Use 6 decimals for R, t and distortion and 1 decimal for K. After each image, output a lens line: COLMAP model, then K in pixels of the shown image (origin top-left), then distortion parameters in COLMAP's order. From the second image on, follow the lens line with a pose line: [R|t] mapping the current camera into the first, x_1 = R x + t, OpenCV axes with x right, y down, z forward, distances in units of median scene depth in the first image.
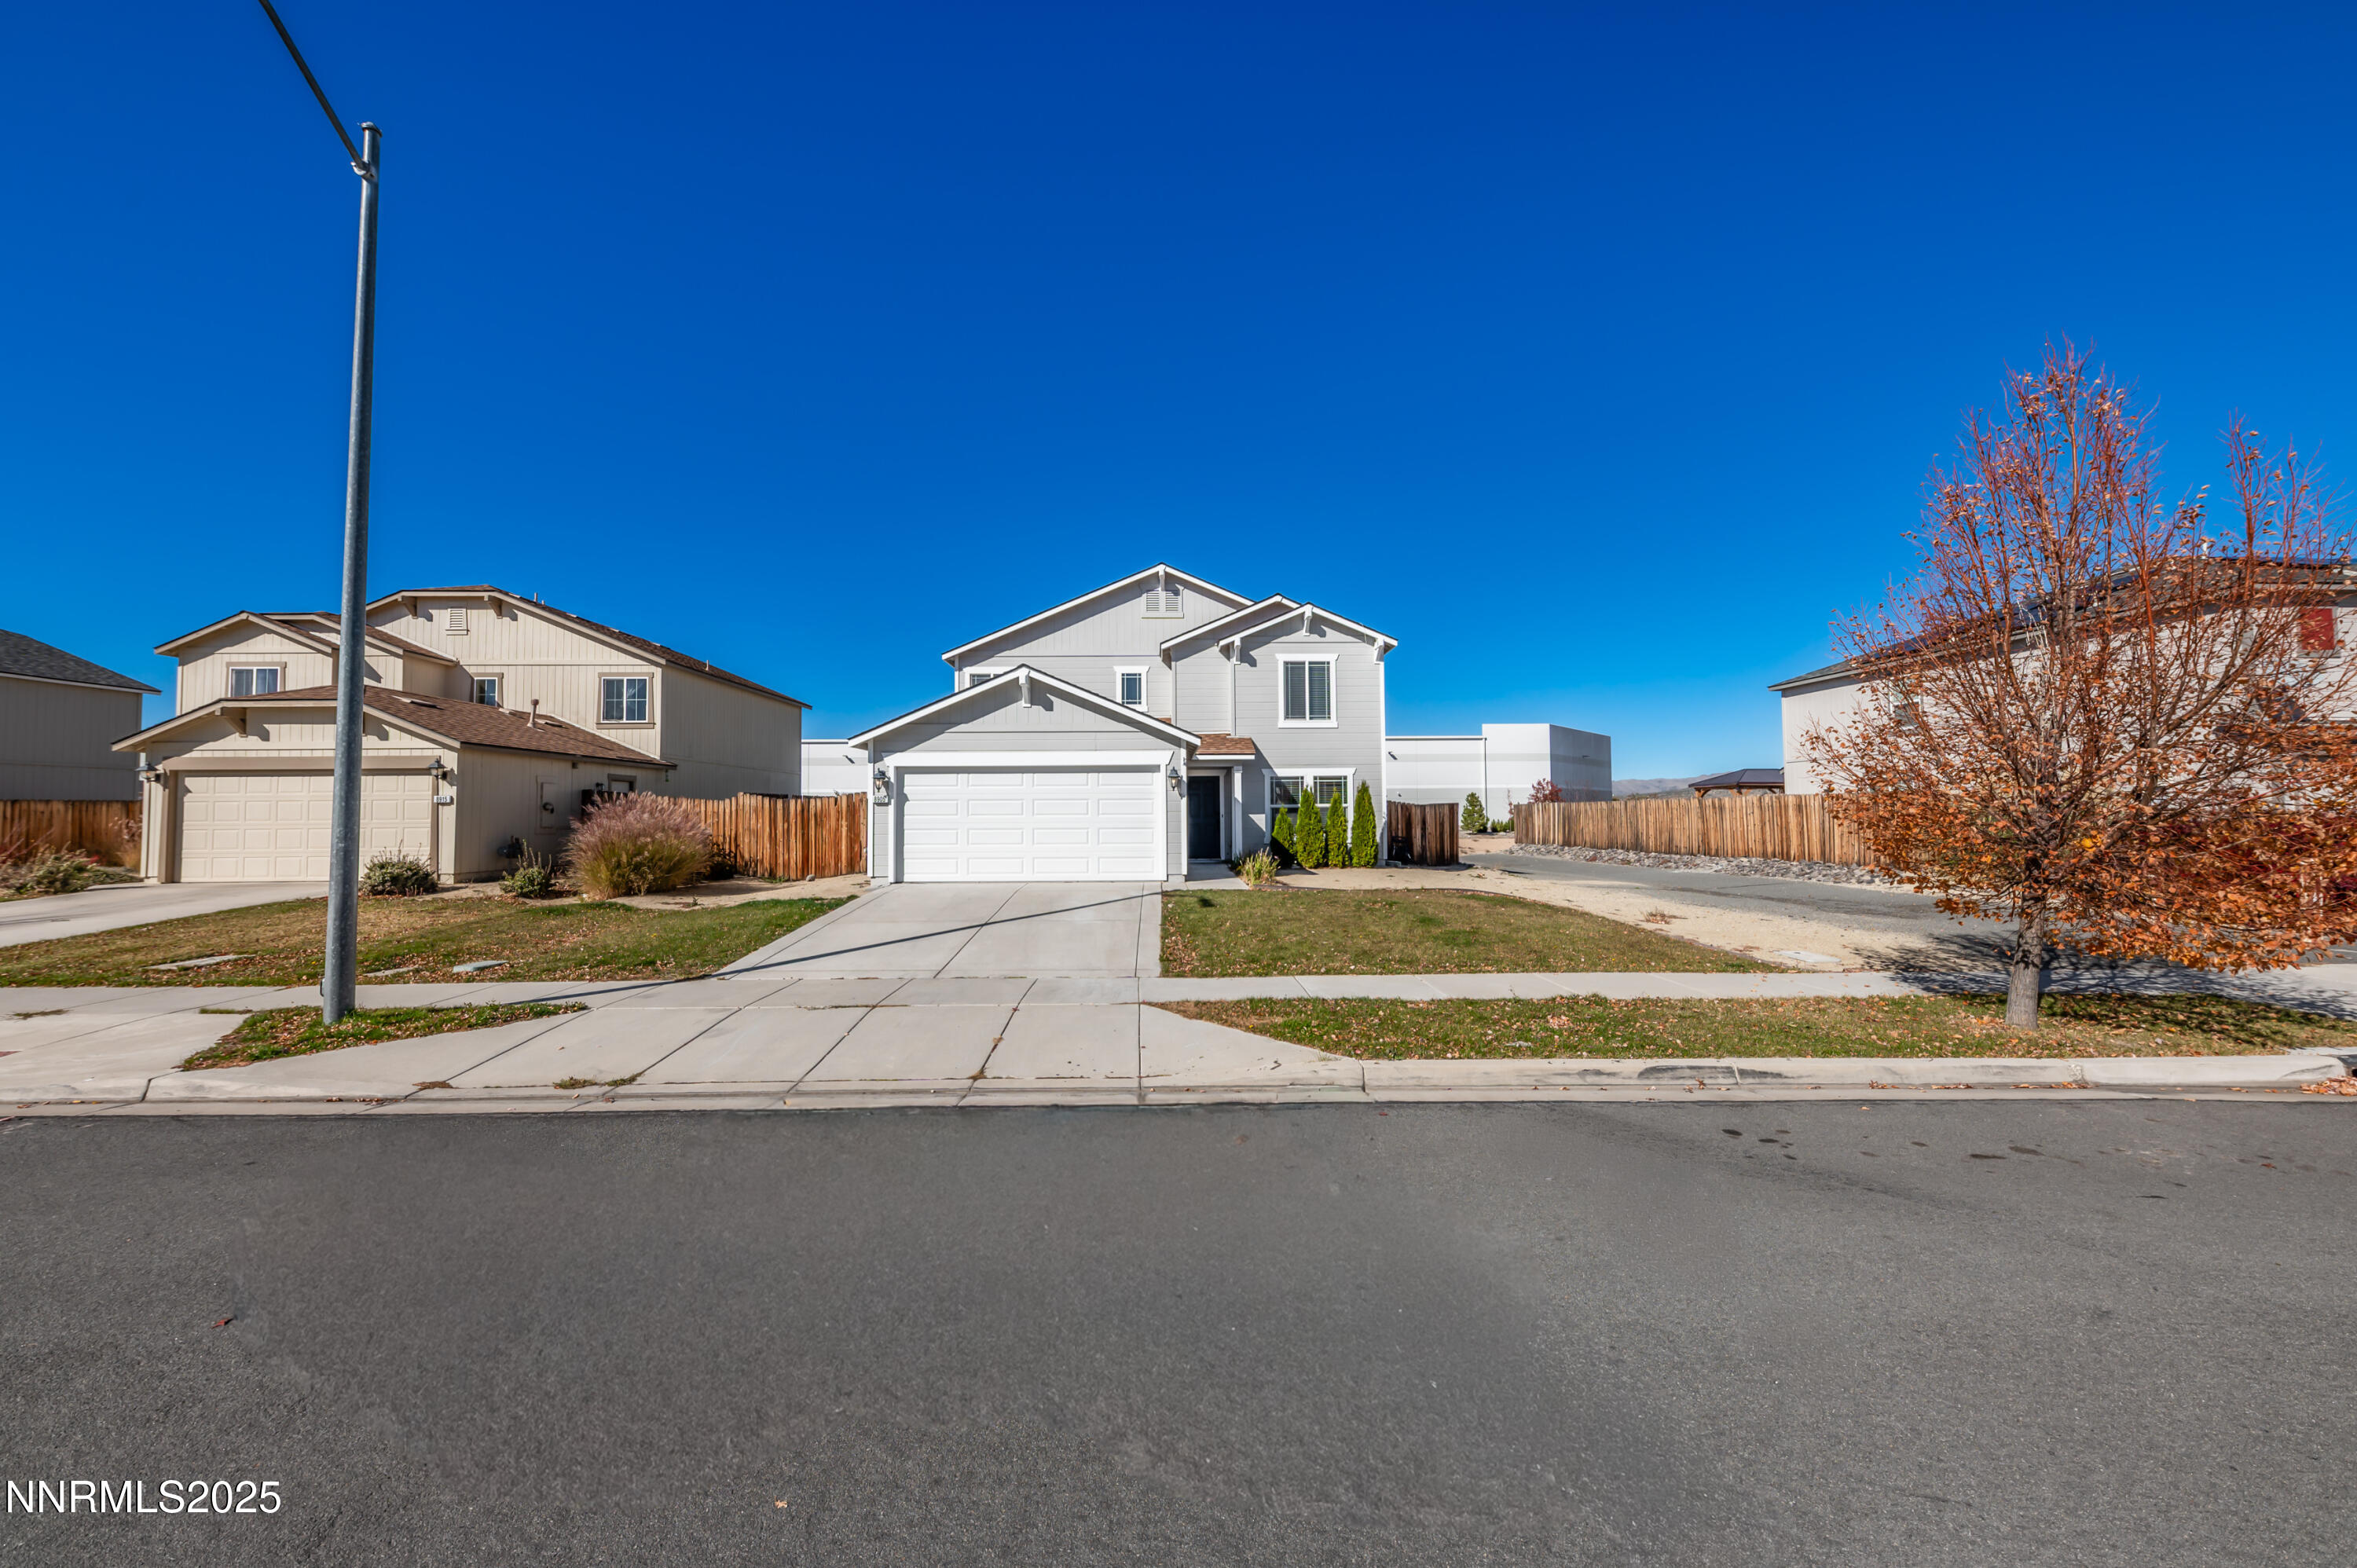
lens RADIAL K [[810.6, 0, 1186.4], [0, 810.6, 784.6], [0, 0, 1]] dist [0.009981, -0.003275]
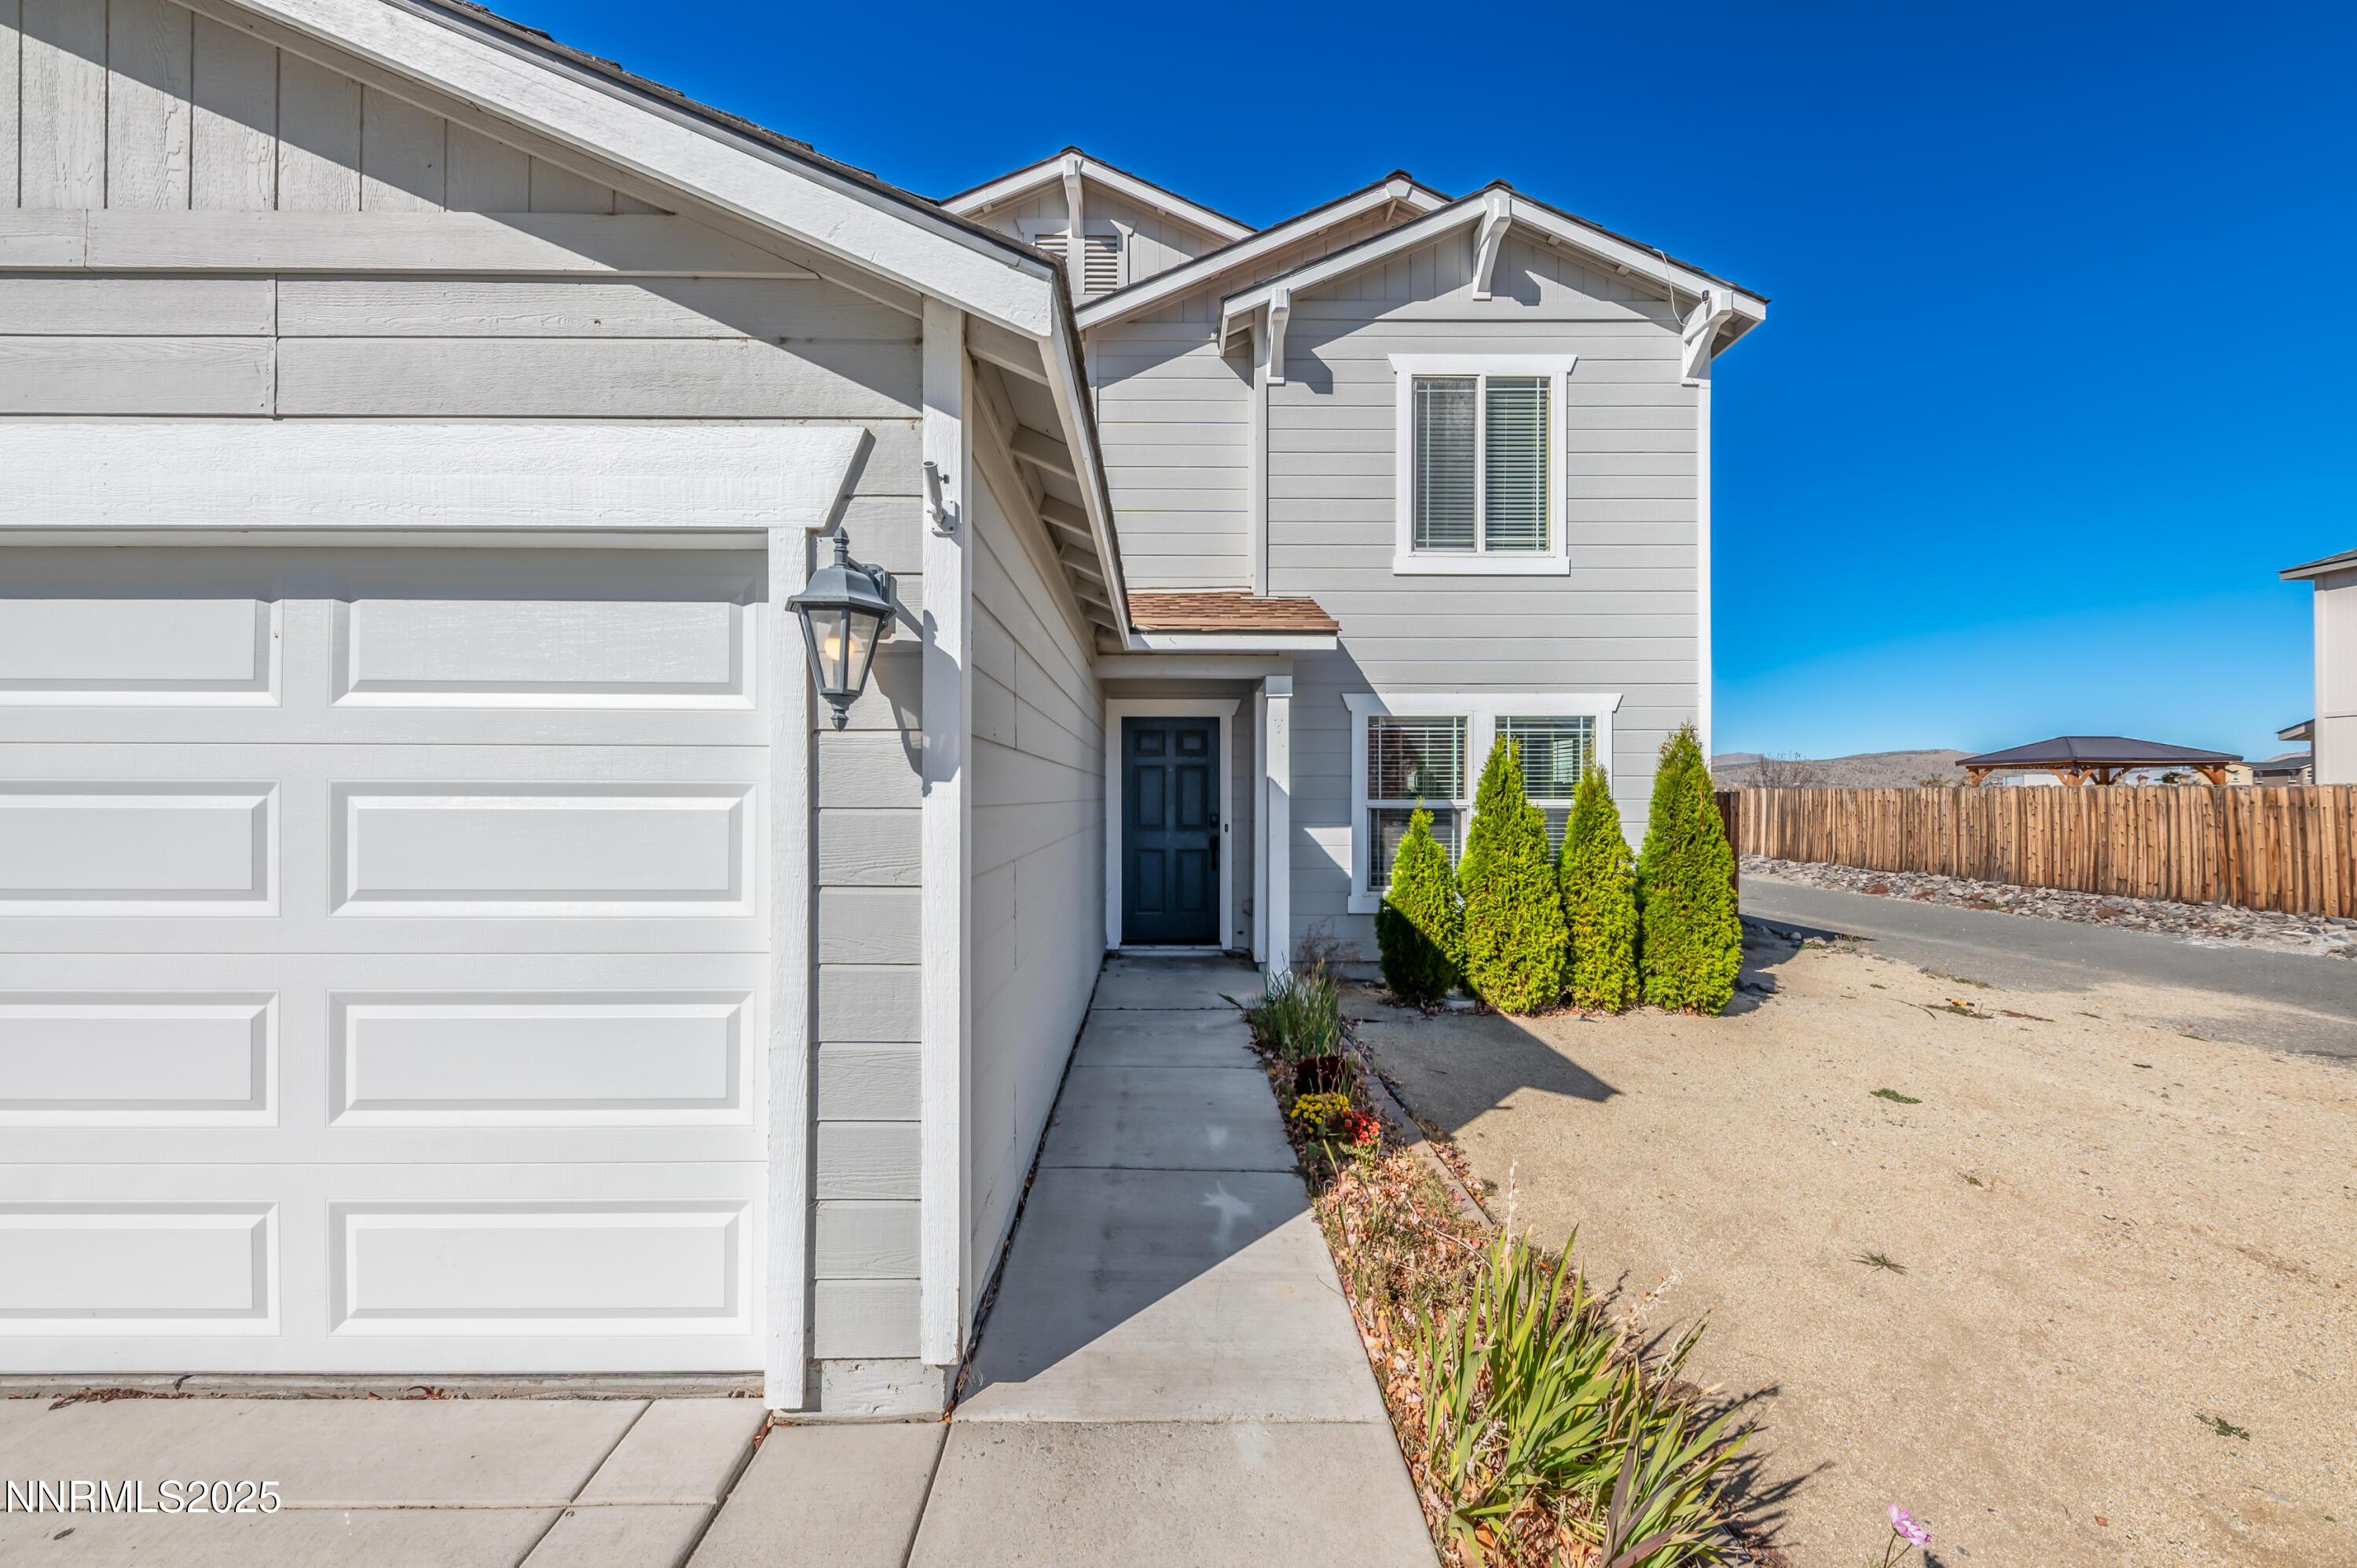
lens RADIAL K [[810.6, 0, 1170.8], [0, 810.6, 787.7], [0, 0, 1]] dist [0.009981, -0.003275]
pose [[0.999691, 0.009481, -0.022992, 0.028446], [-0.008723, 0.999422, 0.032847, 0.009312], [0.023291, -0.032637, 0.999196, 0.654270]]
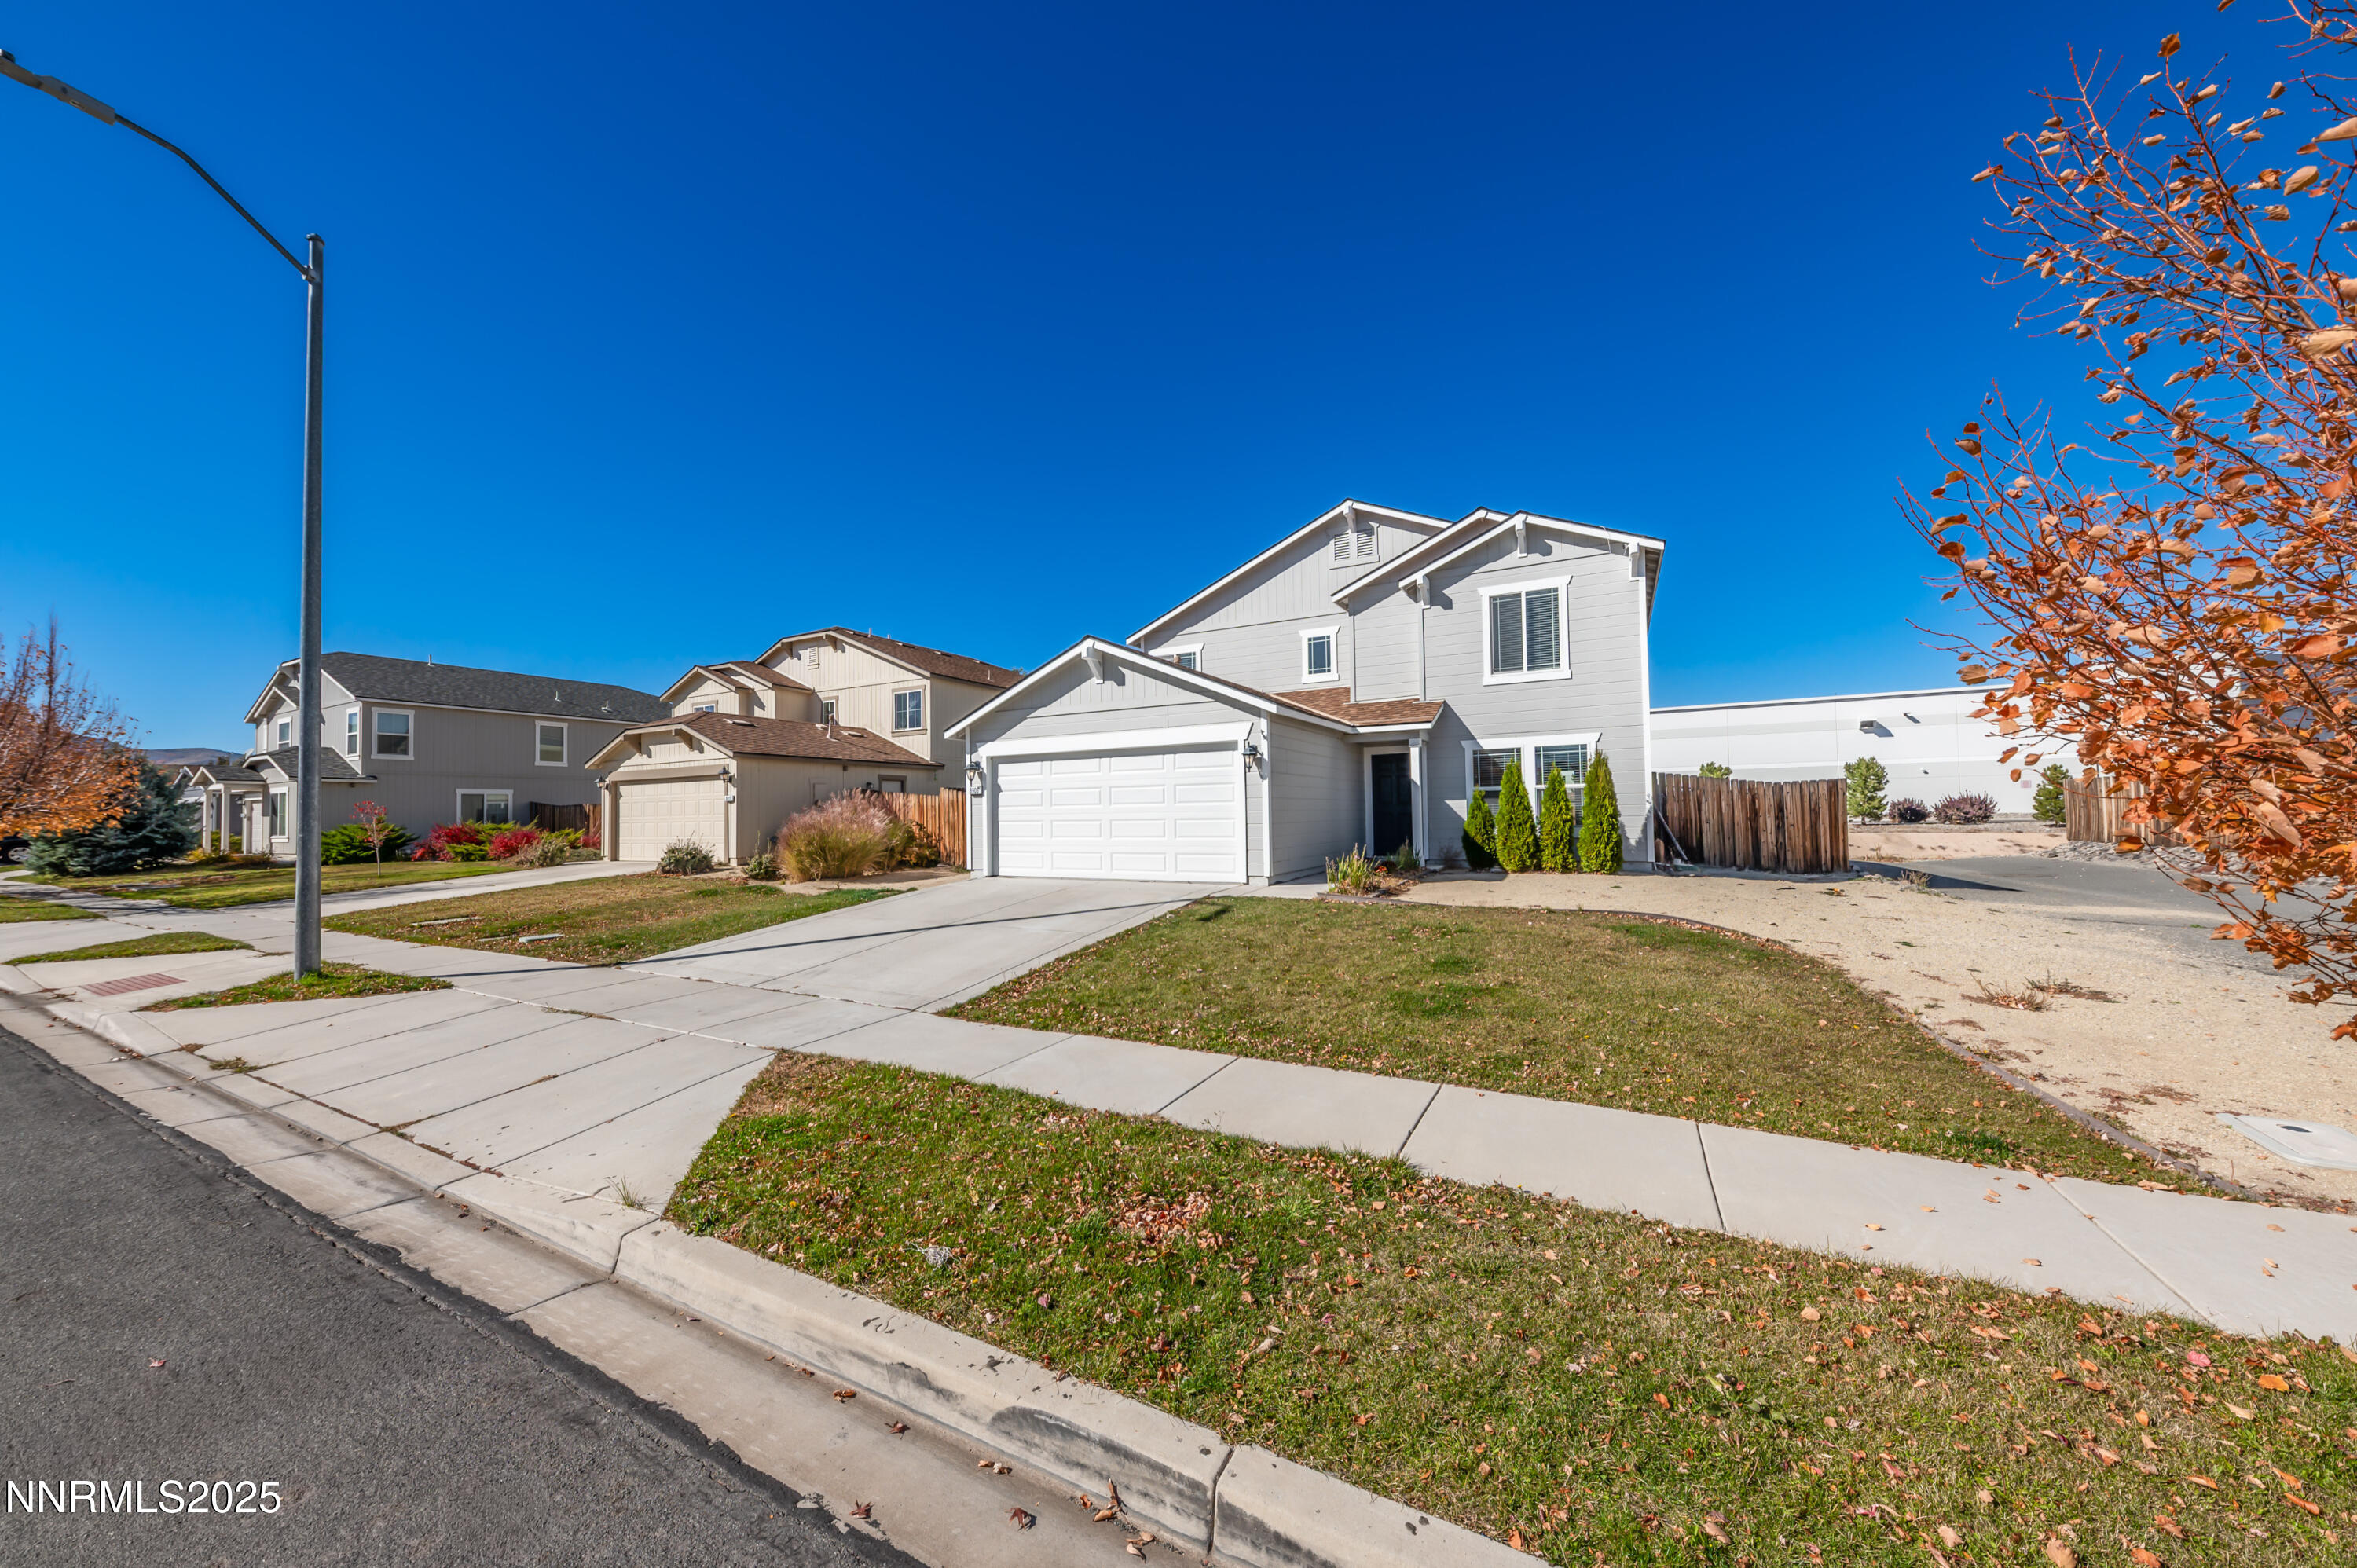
lens RADIAL K [[810.6, 0, 1187.2], [0, 810.6, 790.7], [0, 0, 1]] dist [0.009981, -0.003275]
pose [[0.869186, -0.022266, -0.493984, 0.244598], [0.031091, 0.999470, 0.009654, 0.012236], [0.493507, -0.023750, 0.869417, 0.202425]]
